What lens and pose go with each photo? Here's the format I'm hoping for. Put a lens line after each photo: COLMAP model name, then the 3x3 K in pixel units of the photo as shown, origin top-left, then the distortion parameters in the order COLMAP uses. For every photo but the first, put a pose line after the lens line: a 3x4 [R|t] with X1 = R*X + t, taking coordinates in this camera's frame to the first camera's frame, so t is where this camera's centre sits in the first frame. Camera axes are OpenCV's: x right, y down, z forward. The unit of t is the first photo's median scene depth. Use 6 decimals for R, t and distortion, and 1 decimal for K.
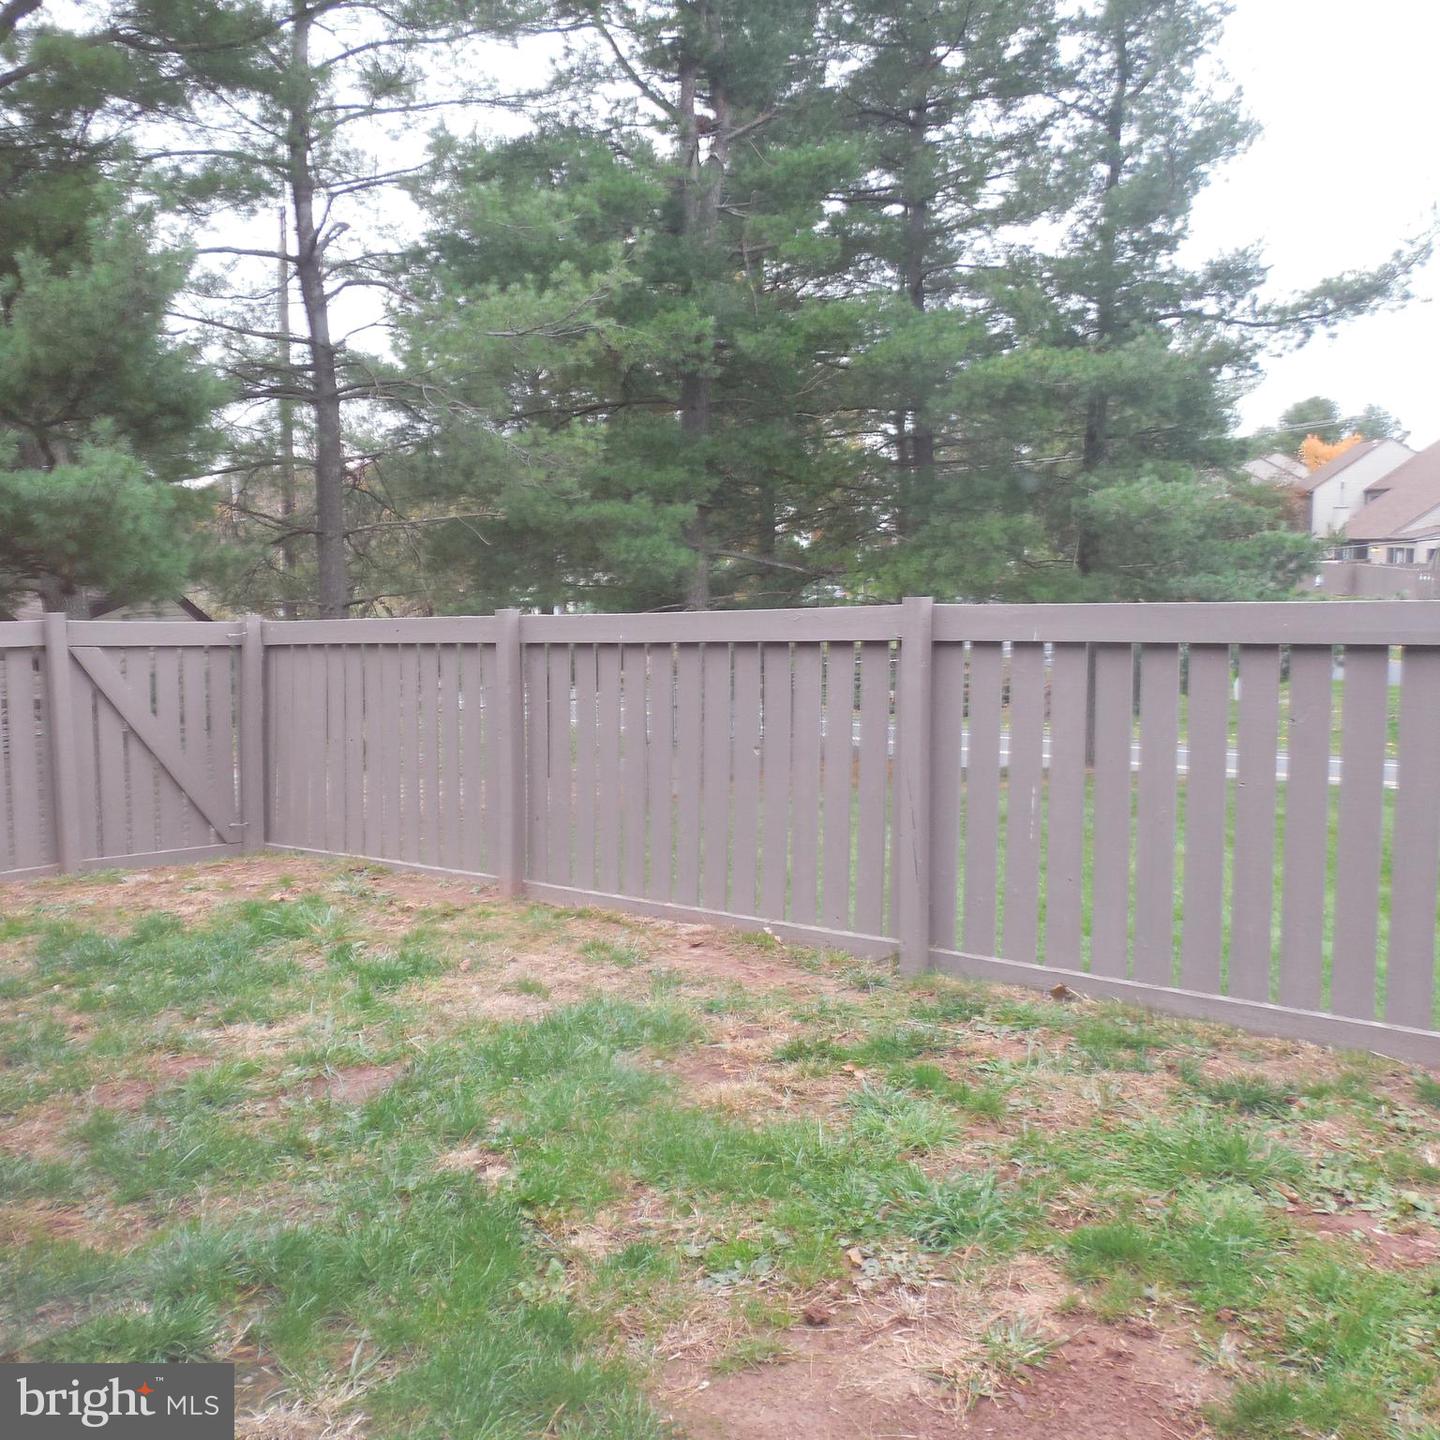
lens RADIAL K [[1482.0, 0, 720.0], [0, 1482.0, 720.0], [0, 0, 1]] dist [0.002761, -0.016120]
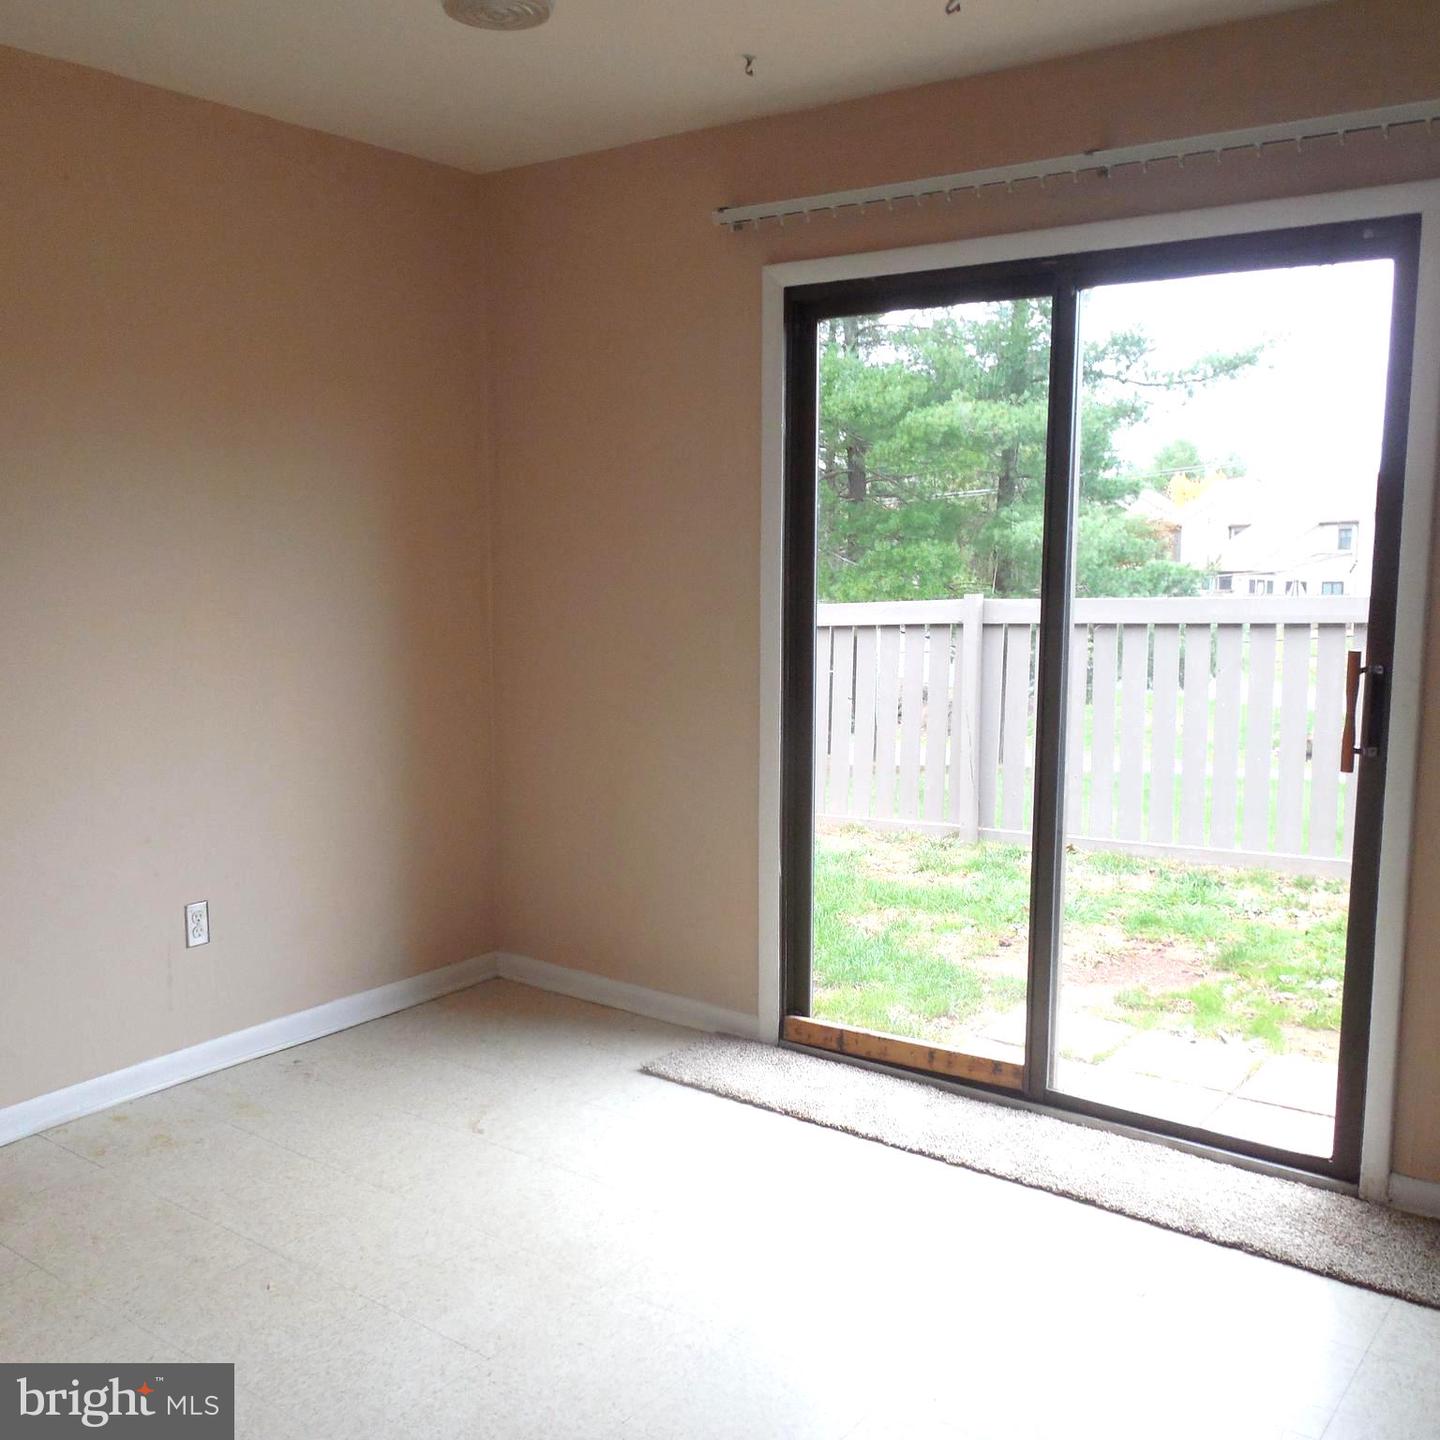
lens RADIAL K [[1433.0, 0, 721.6], [0, 1433.0, 748.2], [0, 0, 1]] dist [-0.012590, -0.006491]
pose [[0.997300, 0.004917, 0.073271, -0.061155], [-0.005391, 0.999966, 0.006276, 0.017745], [-0.073237, -0.006654, 0.997292, -0.117242]]
